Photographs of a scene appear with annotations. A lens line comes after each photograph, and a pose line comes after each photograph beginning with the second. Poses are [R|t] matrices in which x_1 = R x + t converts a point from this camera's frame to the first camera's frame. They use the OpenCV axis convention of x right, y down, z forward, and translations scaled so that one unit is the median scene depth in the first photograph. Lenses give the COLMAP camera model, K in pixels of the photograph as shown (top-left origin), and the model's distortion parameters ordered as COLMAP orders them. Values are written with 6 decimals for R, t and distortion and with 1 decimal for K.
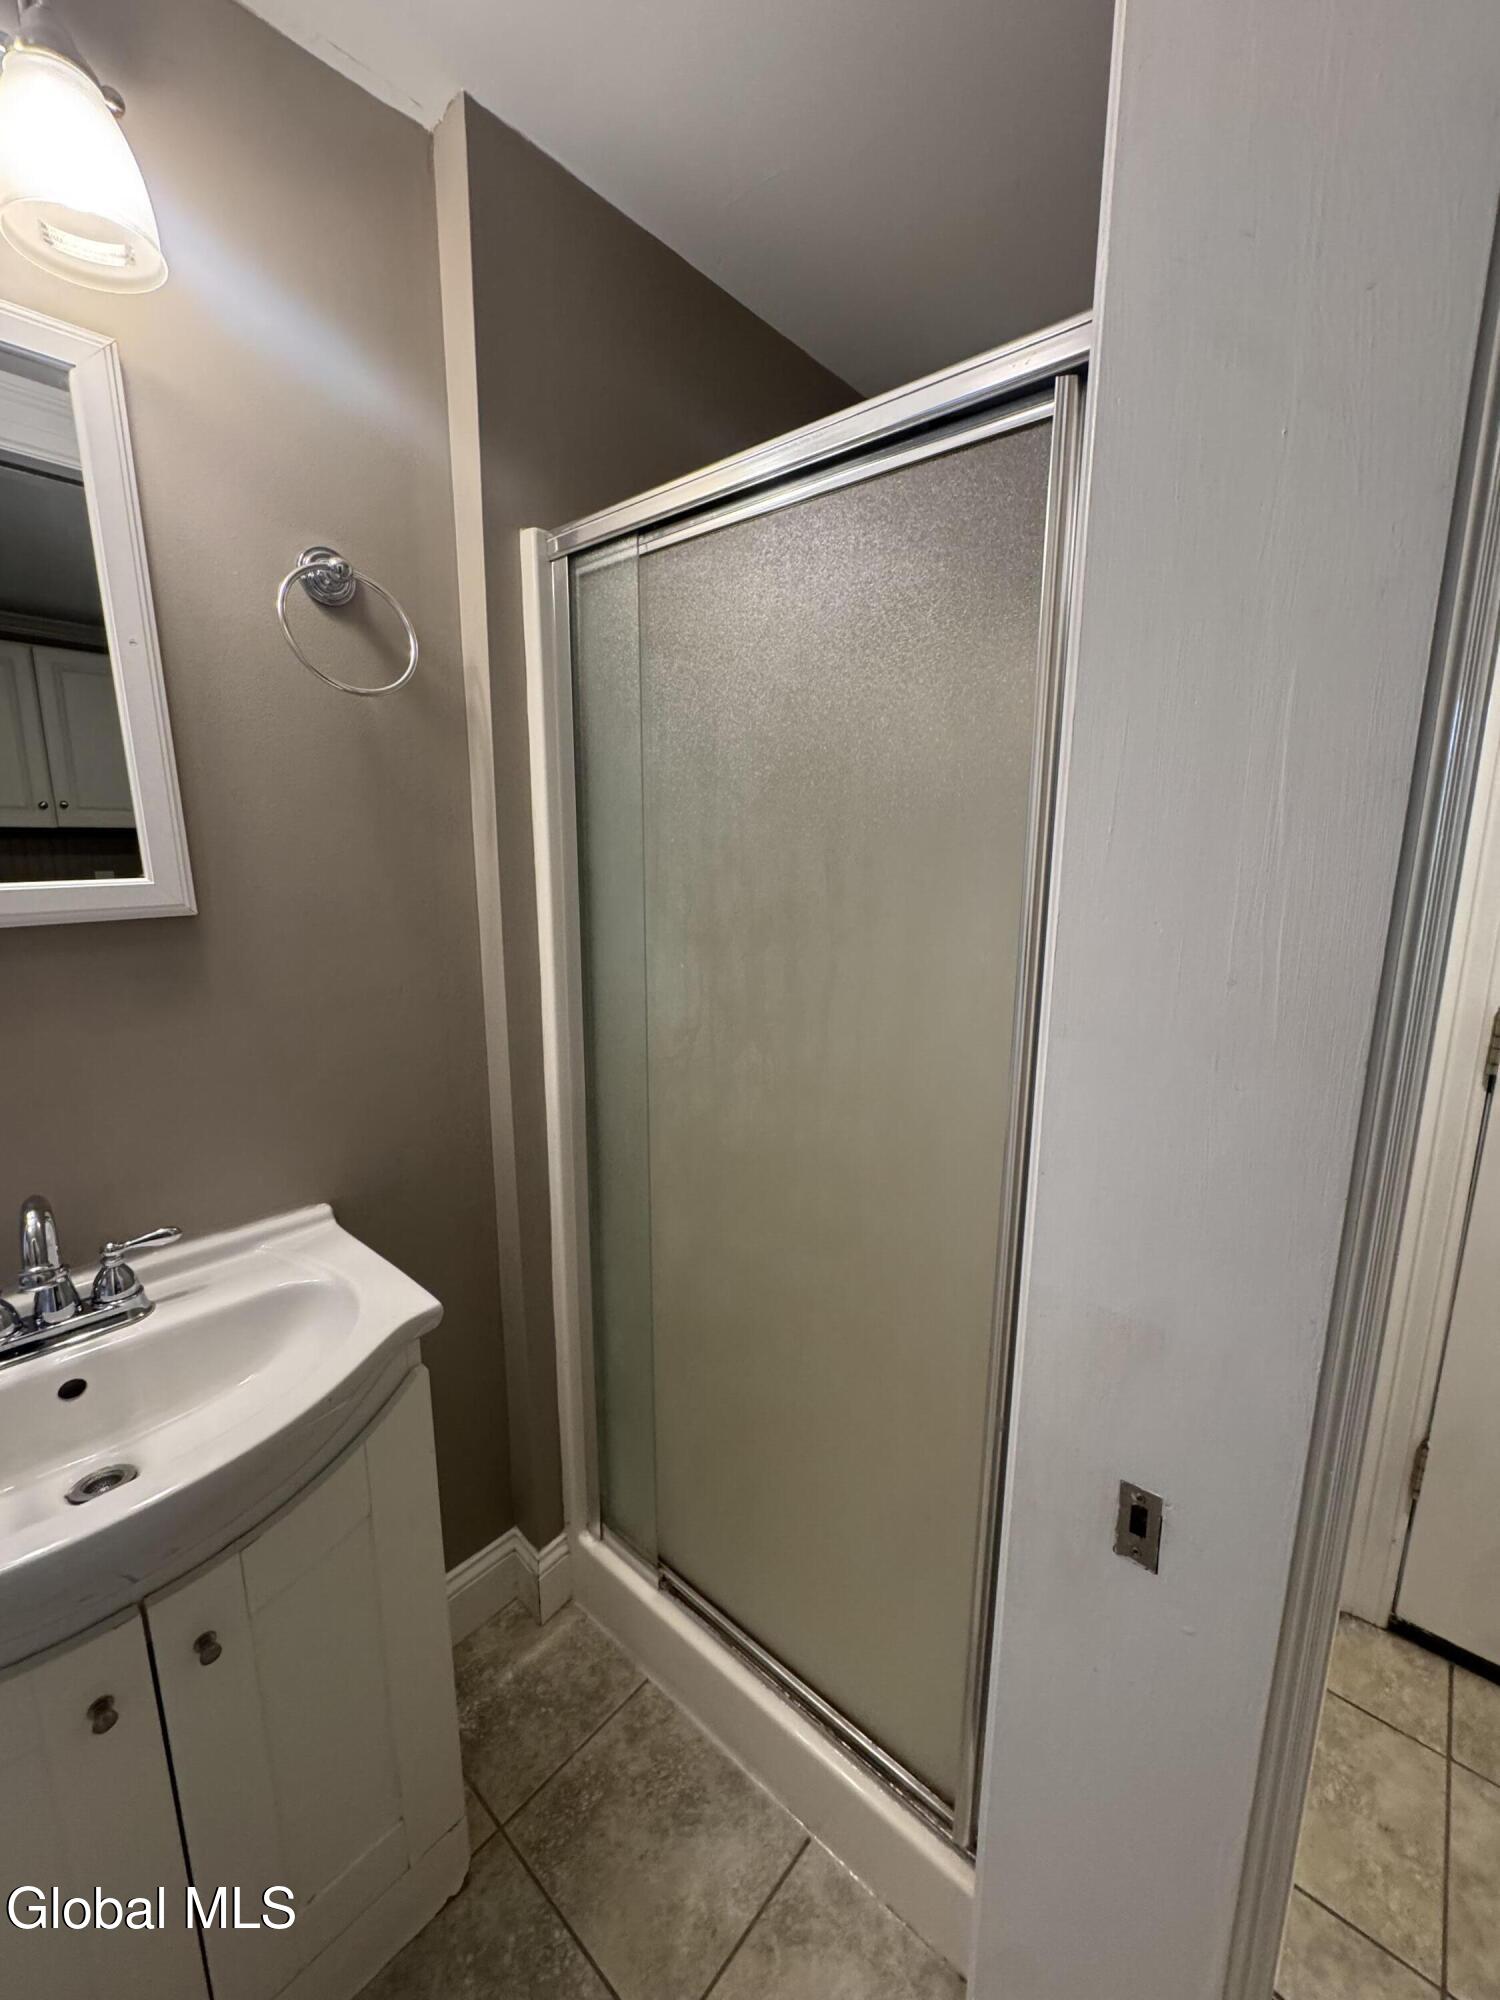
lens RADIAL K [[795.9, 0, 749.2], [0, 795.9, 995.9], [0, 0, 1]] dist [-0.003965, 0.000239]
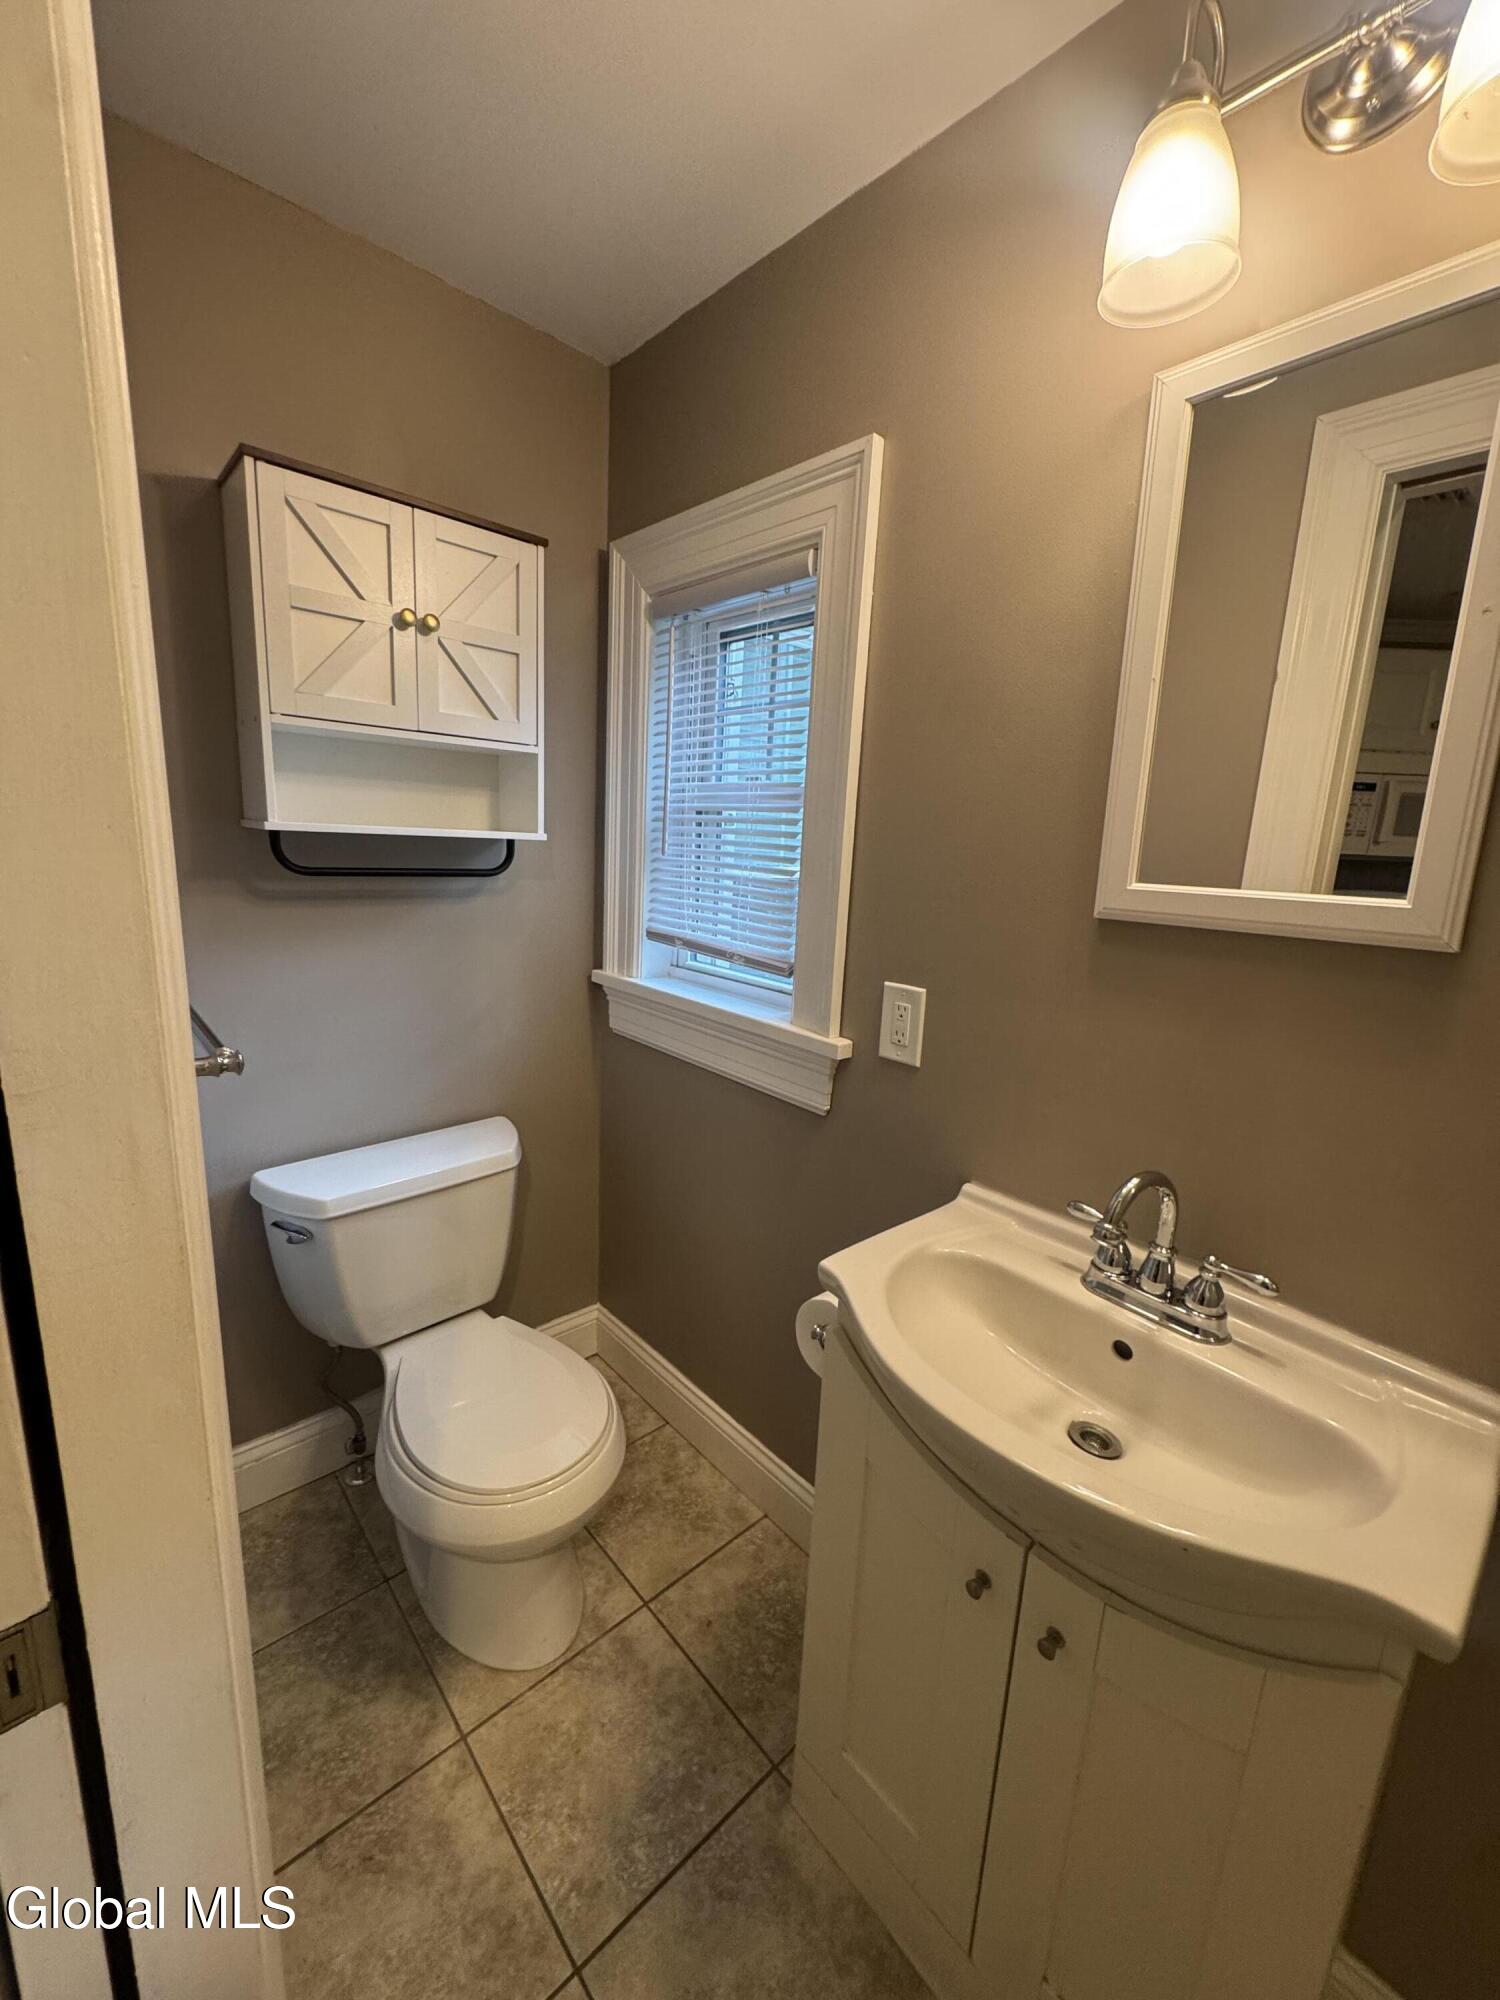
lens RADIAL K [[795.9, 0, 749.2], [0, 795.9, 995.9], [0, 0, 1]] dist [-0.003965, 0.000239]
pose [[-0.102700, 0.195332, -0.975345, 0.158615], [-0.232178, 0.948738, 0.214451, -0.075467], [0.967236, 0.248478, -0.052084, 0.416445]]
